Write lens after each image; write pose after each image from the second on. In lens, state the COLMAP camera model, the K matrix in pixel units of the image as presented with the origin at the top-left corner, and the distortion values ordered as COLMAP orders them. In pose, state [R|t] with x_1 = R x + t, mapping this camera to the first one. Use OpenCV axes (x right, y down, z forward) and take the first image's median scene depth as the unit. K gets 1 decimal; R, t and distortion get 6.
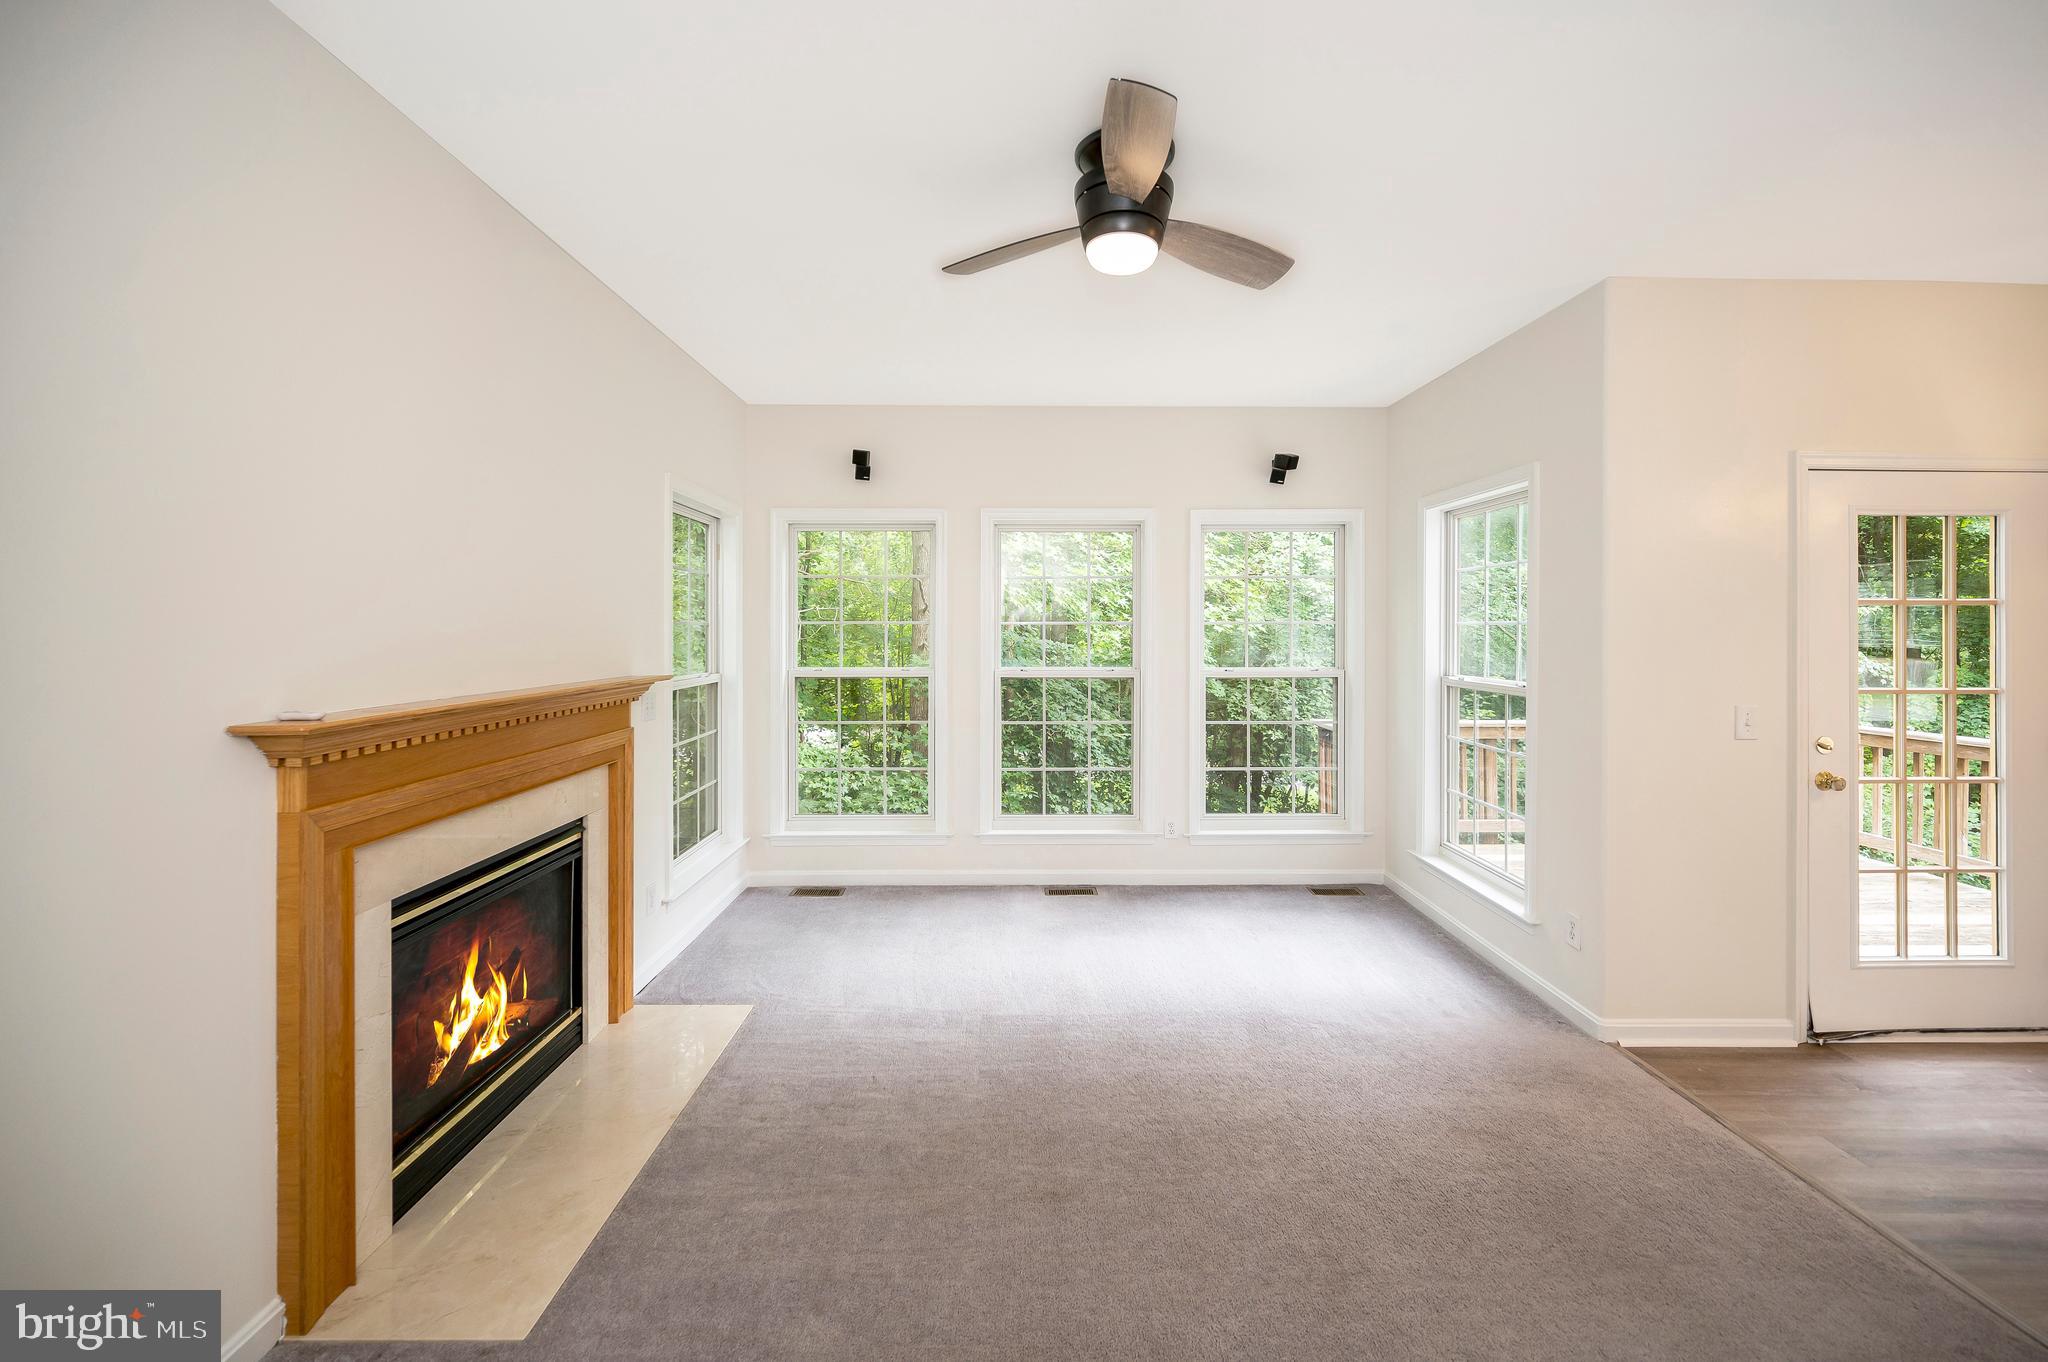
lens RADIAL K [[833.2, 0, 1063.3], [0, 833.2, 619.9], [0, 0, 1]] dist [-0.001723, -0.000579]
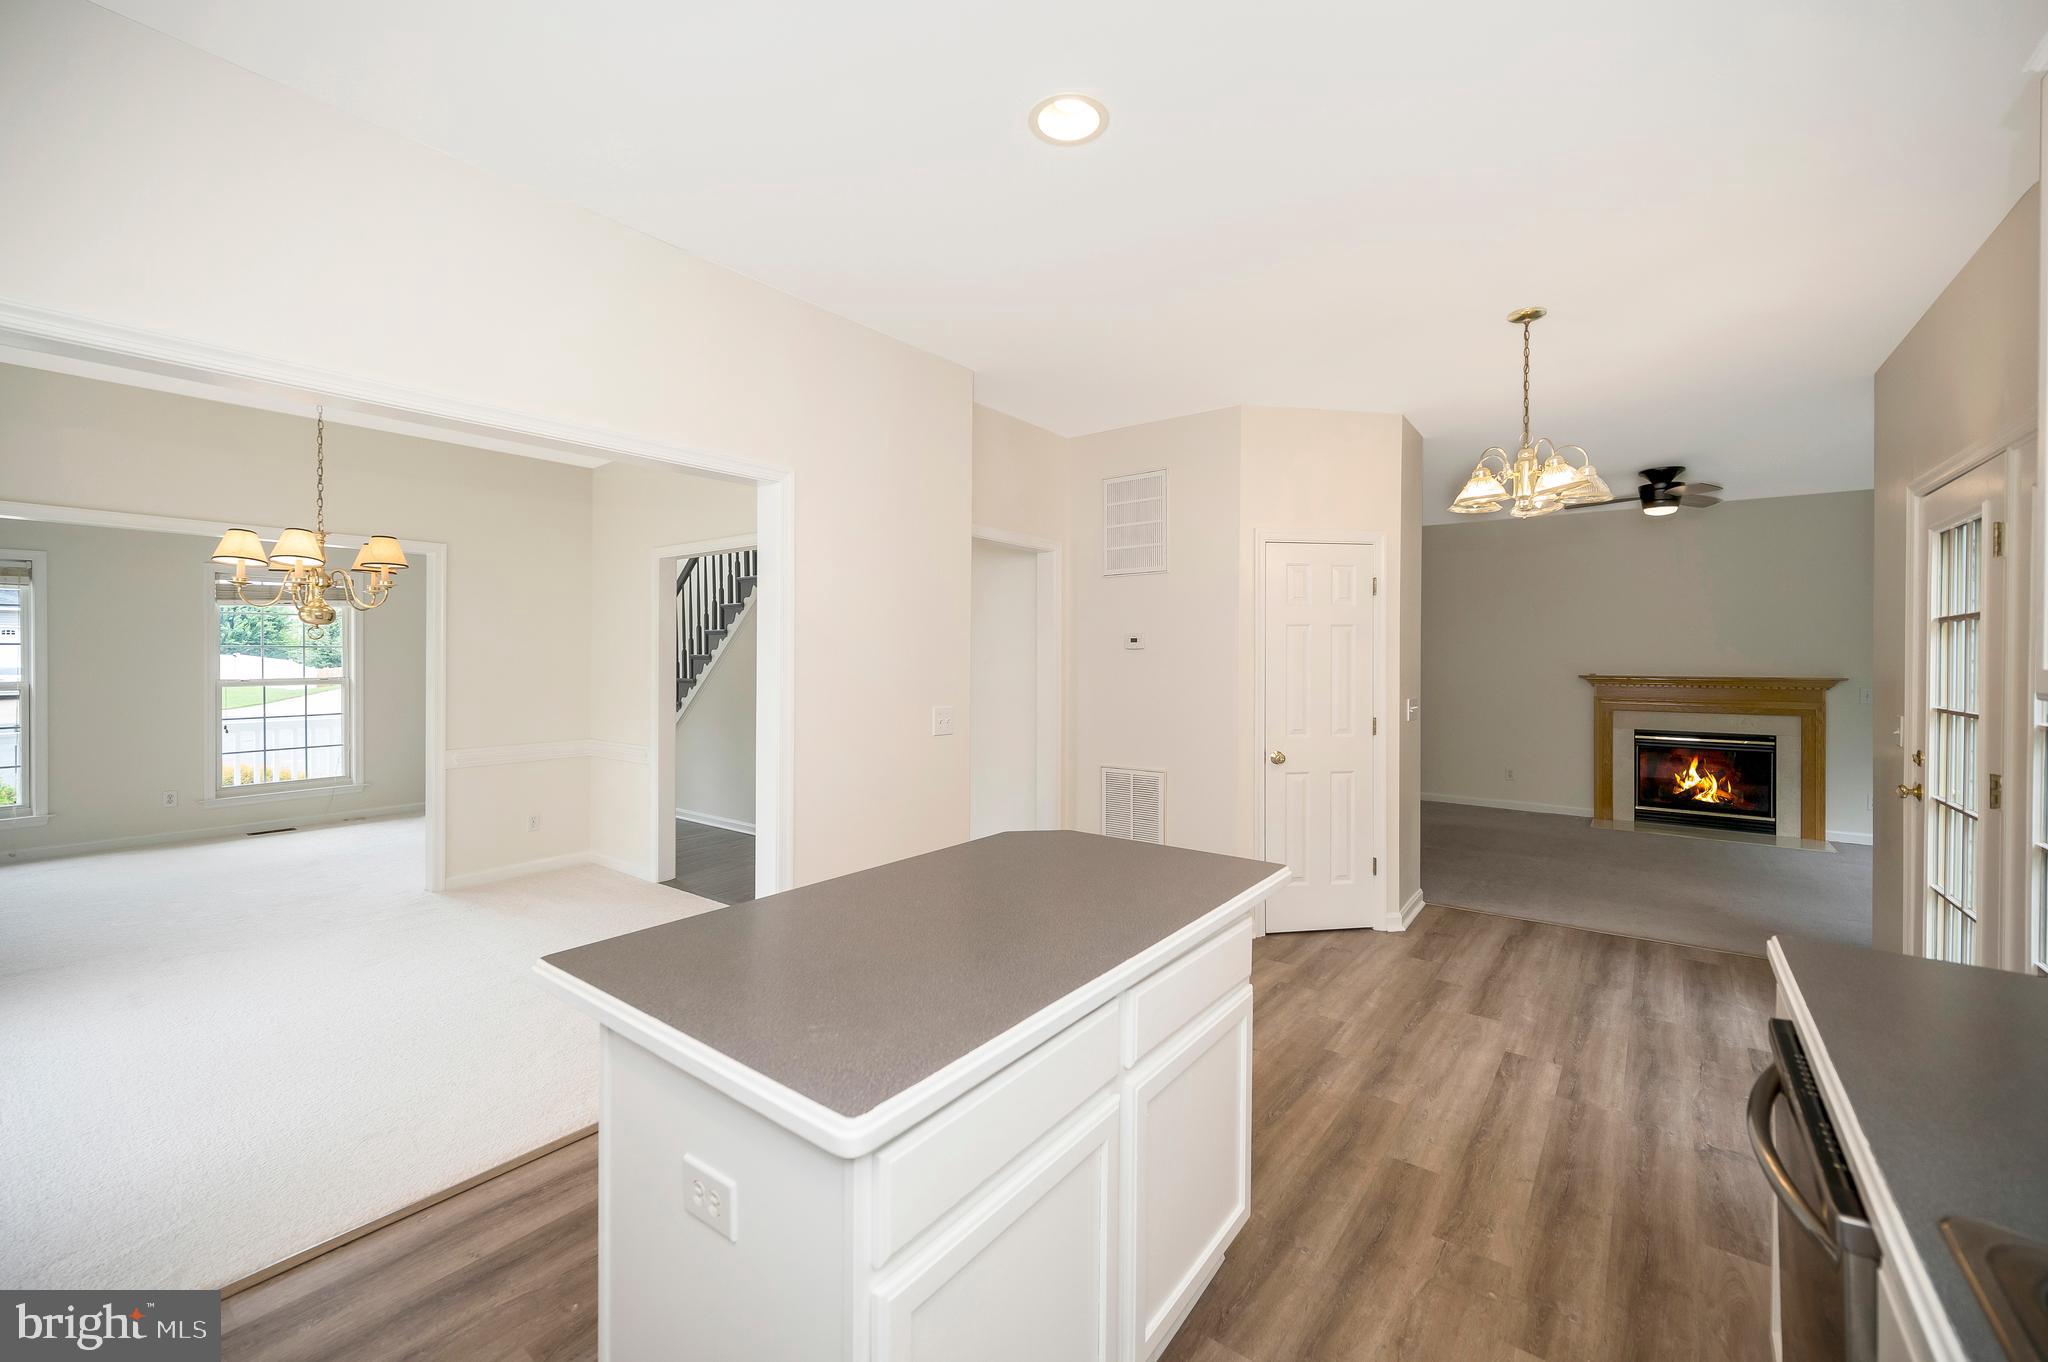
lens RADIAL K [[833.2, 0, 1028.5], [0, 833.2, 656.1], [0, 0, 1]] dist [-0.001723, -0.000579]
pose [[-0.636420, -0.011003, -0.771264, 2.716700], [-0.008149, 0.999938, -0.007541, 0.043420], [0.771299, 0.001486, -0.636471, 0.893319]]
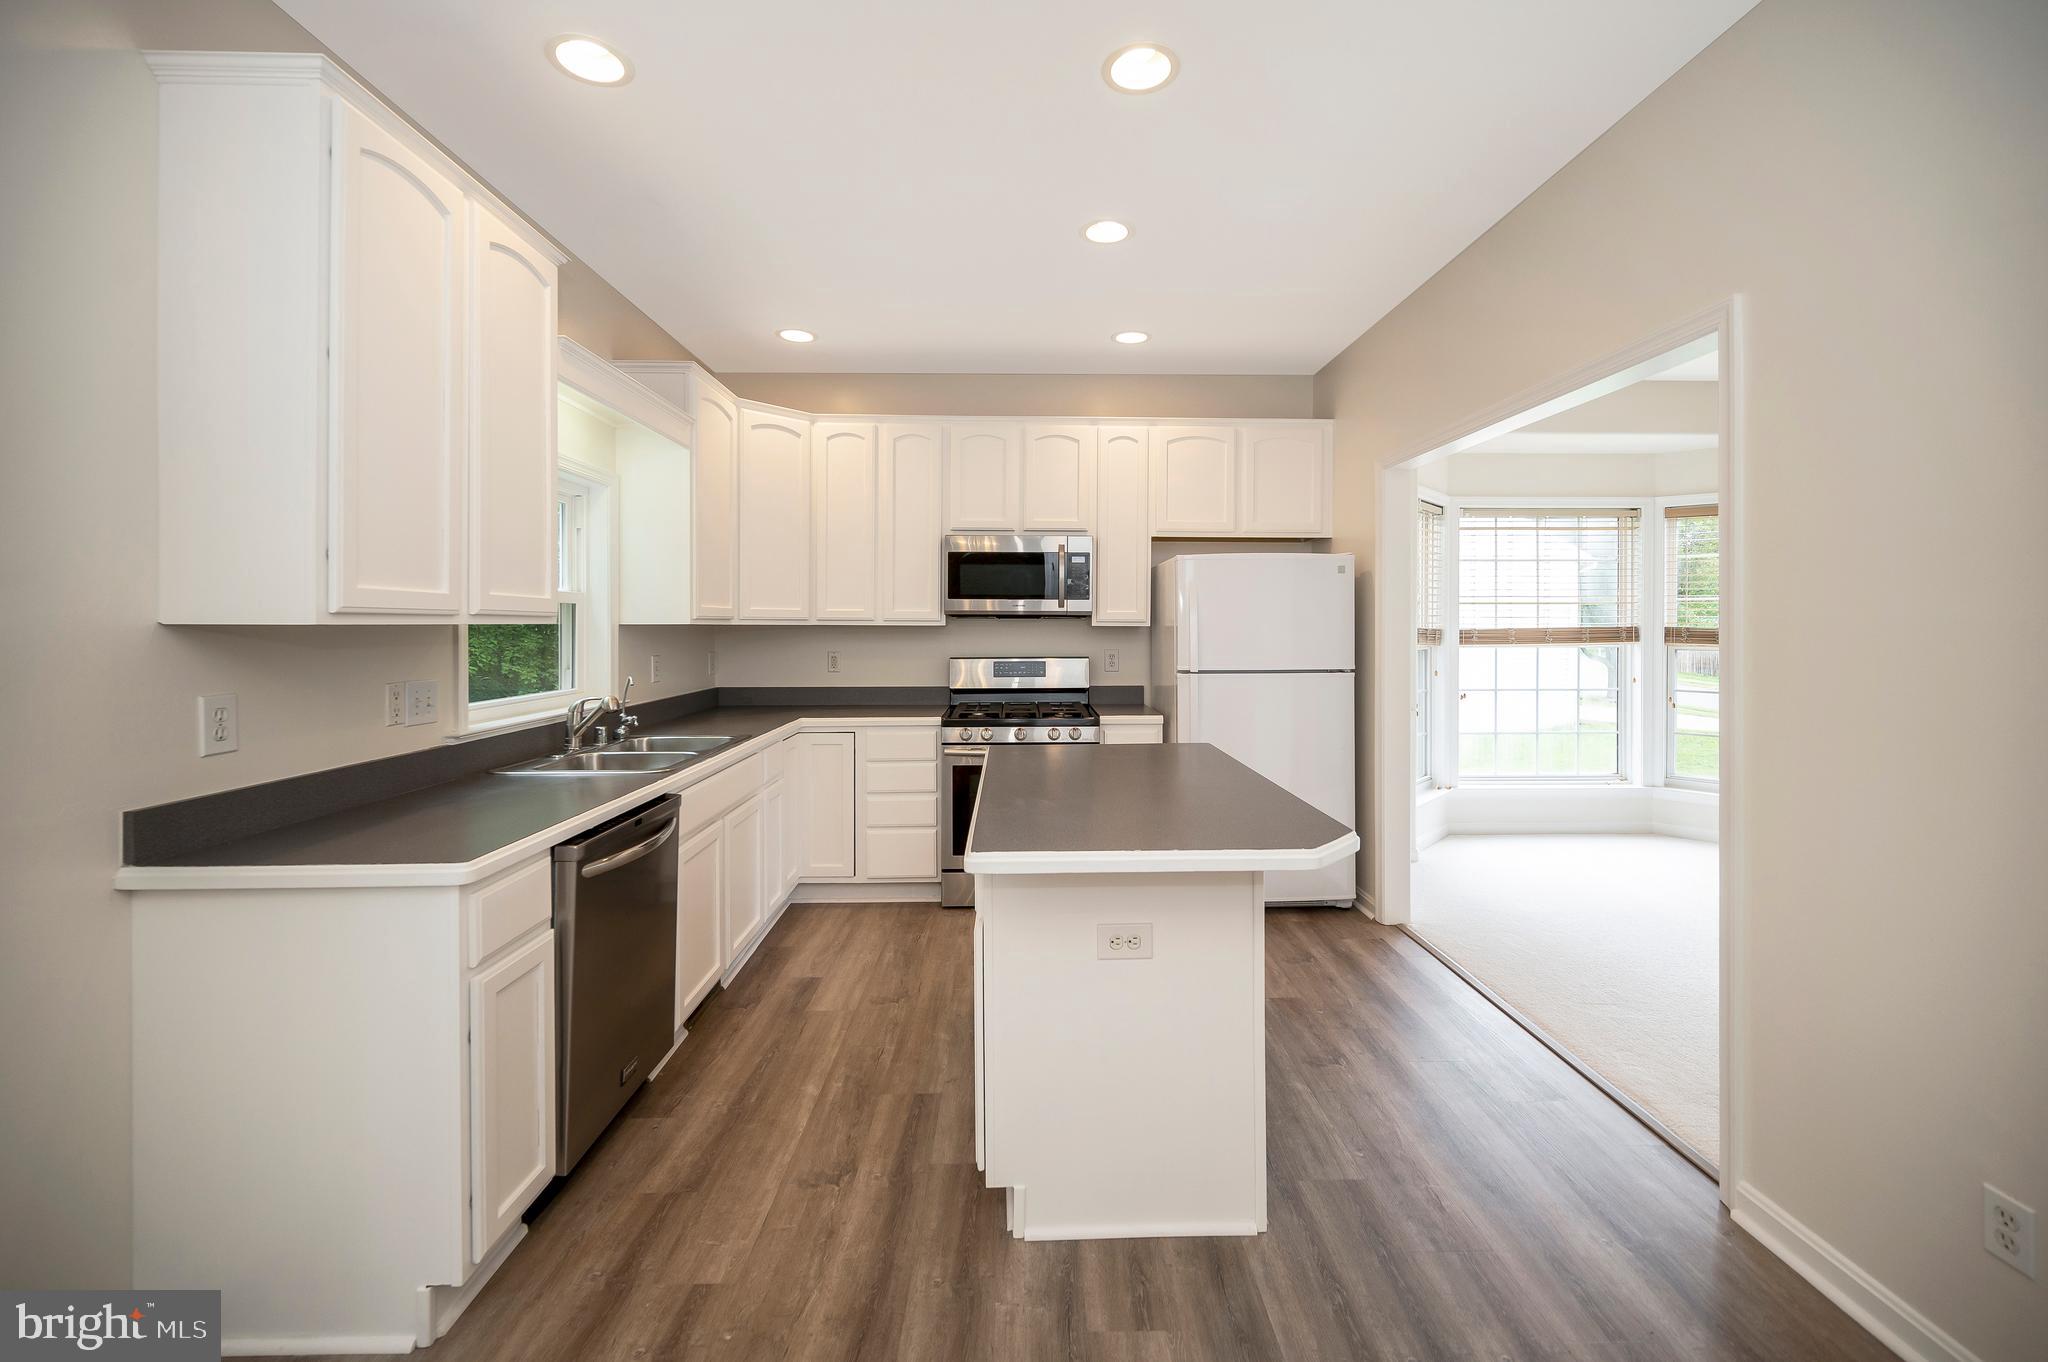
lens RADIAL K [[833.2, 0, 1033.7], [0, 833.2, 629.1], [0, 0, 1]] dist [-0.001723, -0.000579]
pose [[0.022498, -0.016824, 0.999605, 1.339852], [-0.002718, 0.999854, 0.016890, 0.063022], [-0.999743, -0.003097, 0.022449, 0.519701]]
